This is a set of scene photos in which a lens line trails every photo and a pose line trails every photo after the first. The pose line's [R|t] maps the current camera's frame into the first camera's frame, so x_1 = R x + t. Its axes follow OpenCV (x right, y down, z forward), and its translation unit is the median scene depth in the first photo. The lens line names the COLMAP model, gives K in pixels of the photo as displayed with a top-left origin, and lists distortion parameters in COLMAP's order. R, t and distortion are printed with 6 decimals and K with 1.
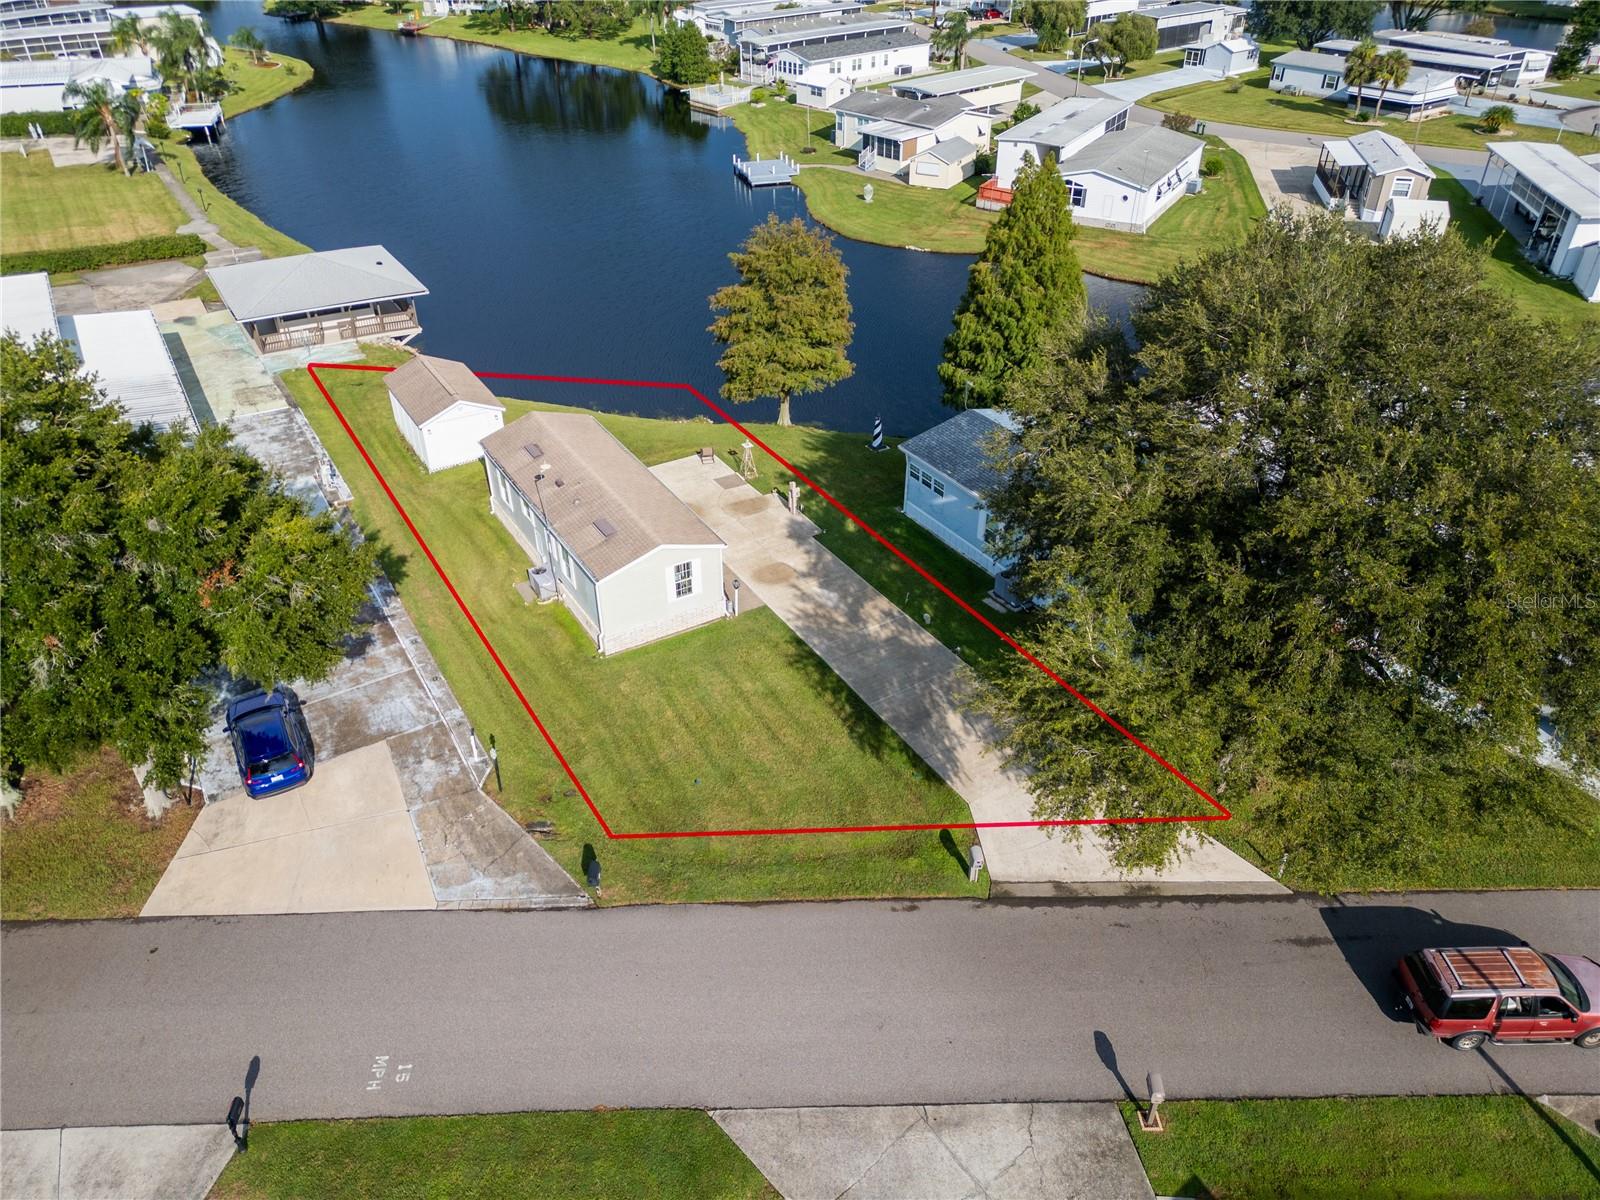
lens RADIAL K [[1122.8, 0, 800.0], [0, 1122.8, 600.0], [0, 0, 1]] dist [0.075048, -0.075838]
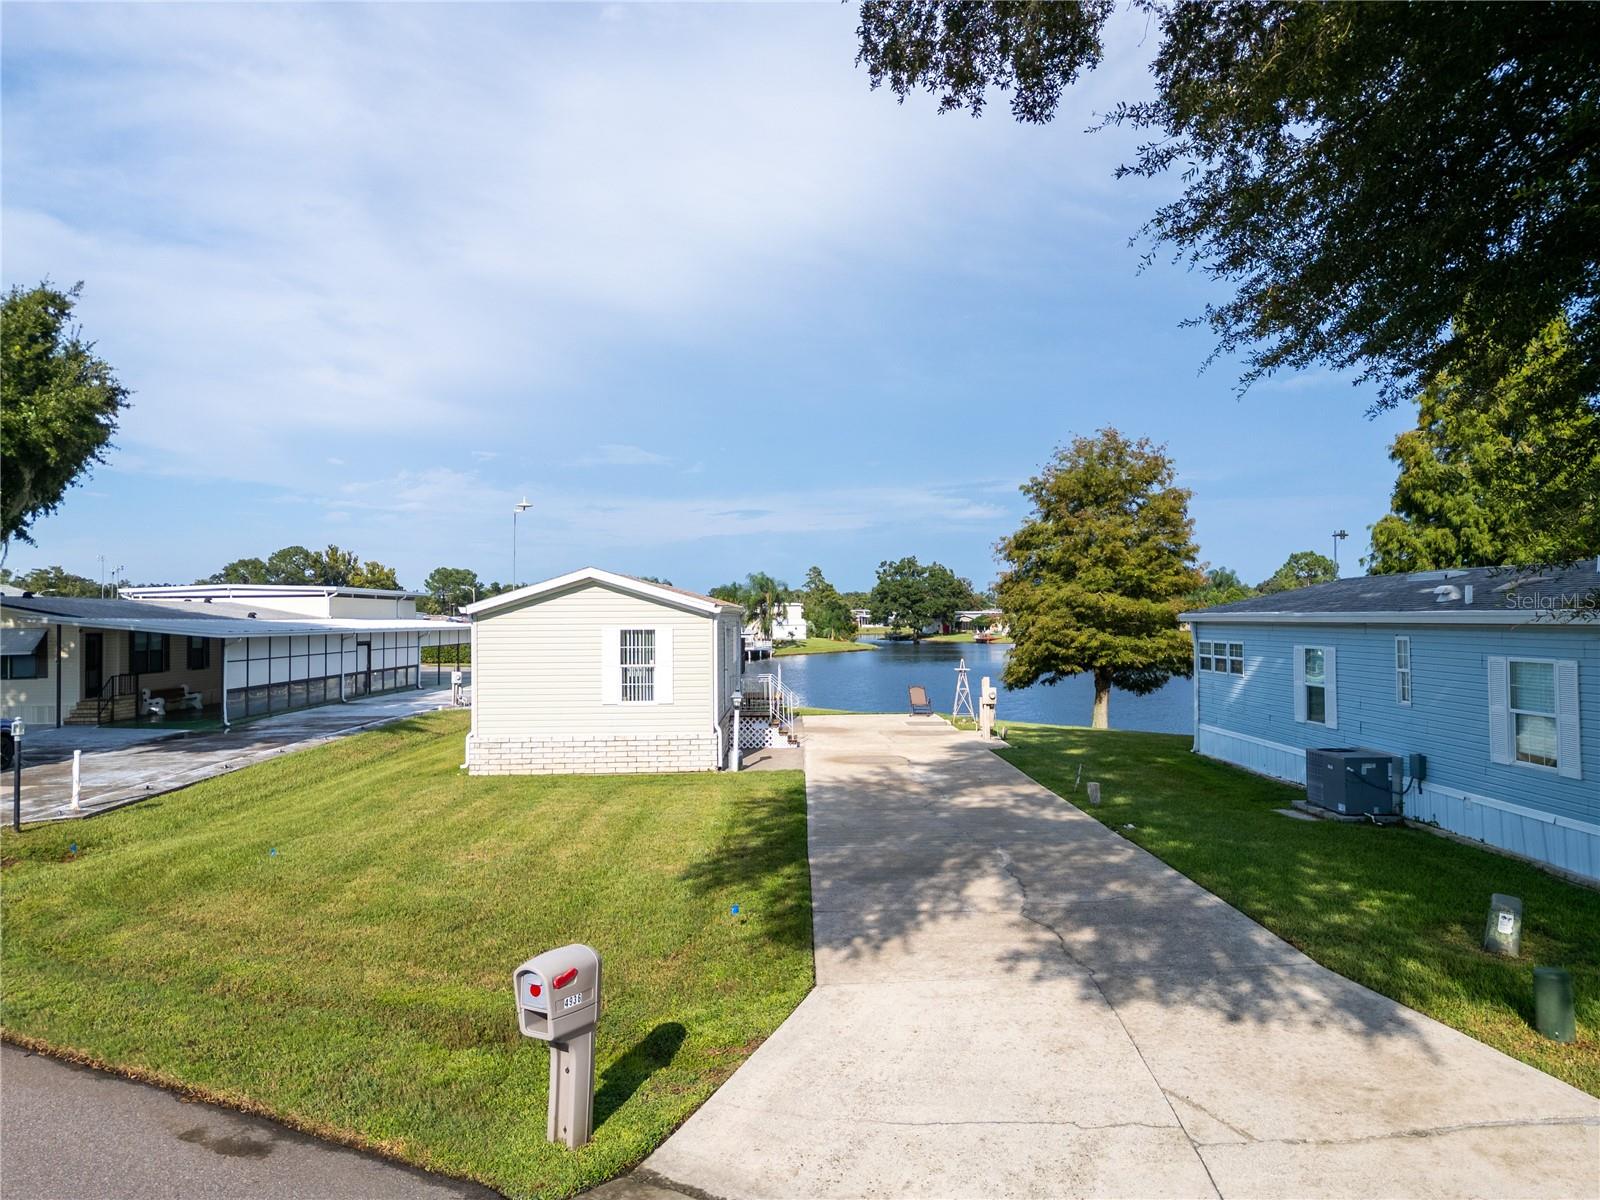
lens RADIAL K [[1122.8, 0, 800.0], [0, 1122.8, 600.0], [0, 0, 1]] dist [0.075048, -0.075838]
pose [[0.856580, -0.017637, -0.515712, 0.248199], [-0.280491, 0.822957, -0.494031, 0.204192], [0.433122, 0.567830, 0.699982, 0.633425]]
